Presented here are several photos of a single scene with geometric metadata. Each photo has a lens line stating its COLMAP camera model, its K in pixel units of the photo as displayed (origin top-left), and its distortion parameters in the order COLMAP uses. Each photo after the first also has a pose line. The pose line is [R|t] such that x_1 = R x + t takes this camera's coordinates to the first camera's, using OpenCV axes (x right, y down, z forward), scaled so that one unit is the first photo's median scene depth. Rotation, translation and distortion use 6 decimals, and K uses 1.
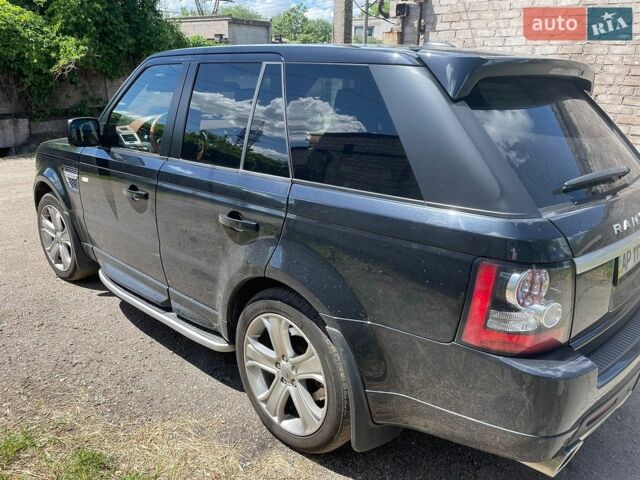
lens RADIAL K [[507.3, 0, 320.0], [0, 507.3, 240.0], [0, 0, 1]] dist [-0.000459, -0.244982]
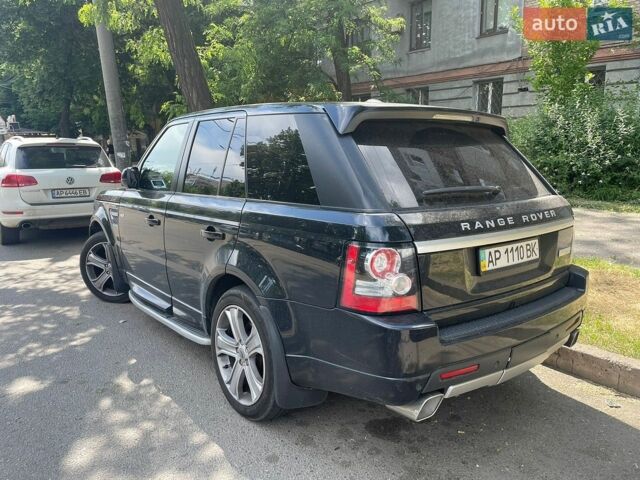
lens RADIAL K [[507.3, 0, 320.0], [0, 507.3, 240.0], [0, 0, 1]] dist [-0.000459, -0.244982]
pose [[0.990050, 0.020566, -0.139203, 0.299678], [-0.043629, 0.985375, -0.164722, 0.183807], [0.133780, 0.169157, 0.976468, -0.256172]]
